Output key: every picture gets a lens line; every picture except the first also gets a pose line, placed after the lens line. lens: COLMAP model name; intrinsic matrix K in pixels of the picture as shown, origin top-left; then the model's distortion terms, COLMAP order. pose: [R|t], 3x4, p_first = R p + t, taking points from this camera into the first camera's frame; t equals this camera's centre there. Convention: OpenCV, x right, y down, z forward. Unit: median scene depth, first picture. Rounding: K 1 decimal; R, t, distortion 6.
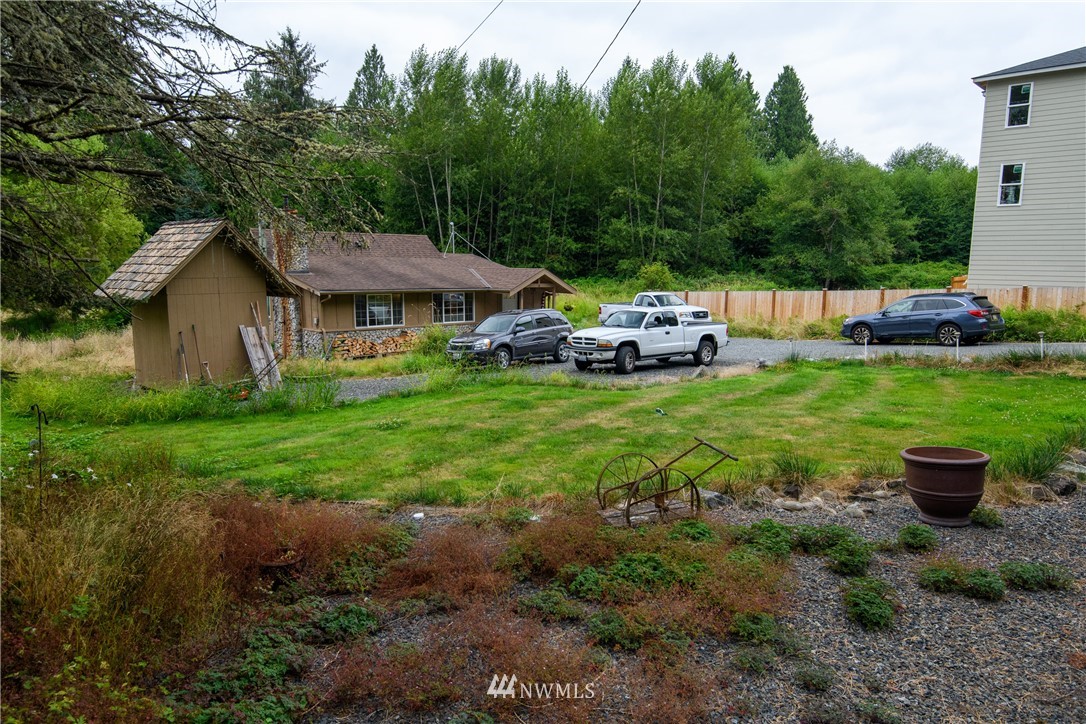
lens RADIAL K [[731.3, 0, 543.0], [0, 731.3, 362.0], [0, 0, 1]] dist [0.025059, -0.002868]
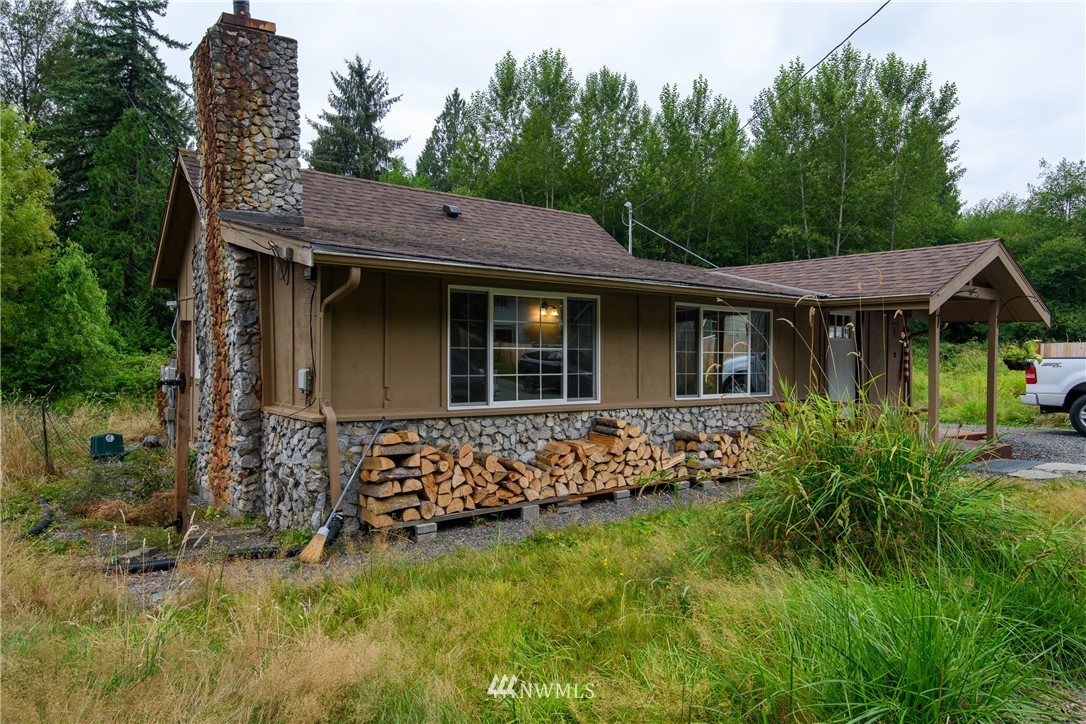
lens RADIAL K [[731.3, 0, 543.0], [0, 731.3, 362.0], [0, 0, 1]] dist [0.025059, -0.002868]
pose [[0.996315, 0.003244, -0.085704, -0.074487], [-0.013758, 0.992388, -0.122377, -0.011433], [0.084655, 0.123105, 0.988776, 0.275332]]
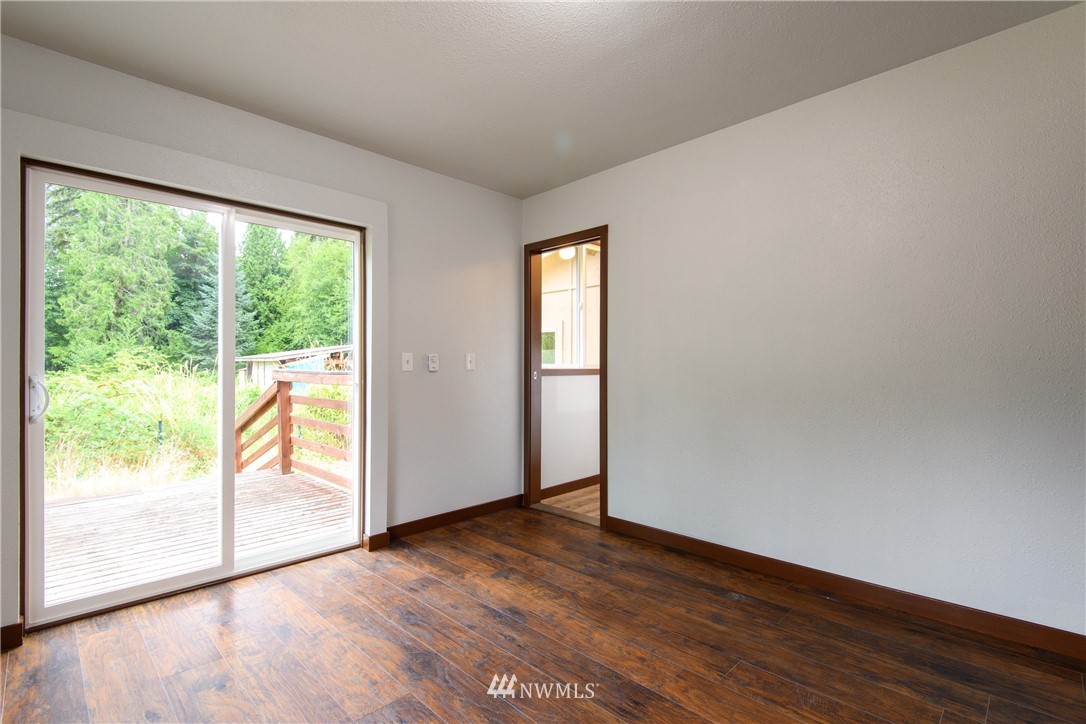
lens RADIAL K [[500.0, 0, 543.0], [0, 500.0, 362.0], [0, 0, 1]] dist [0.030753, -0.020175]
pose [[0.997866, -0.018211, 0.062707, -0.146984], [0.026675, 0.990225, -0.136906, -0.031291], [-0.059601, 0.138286, 0.988597, 0.428454]]
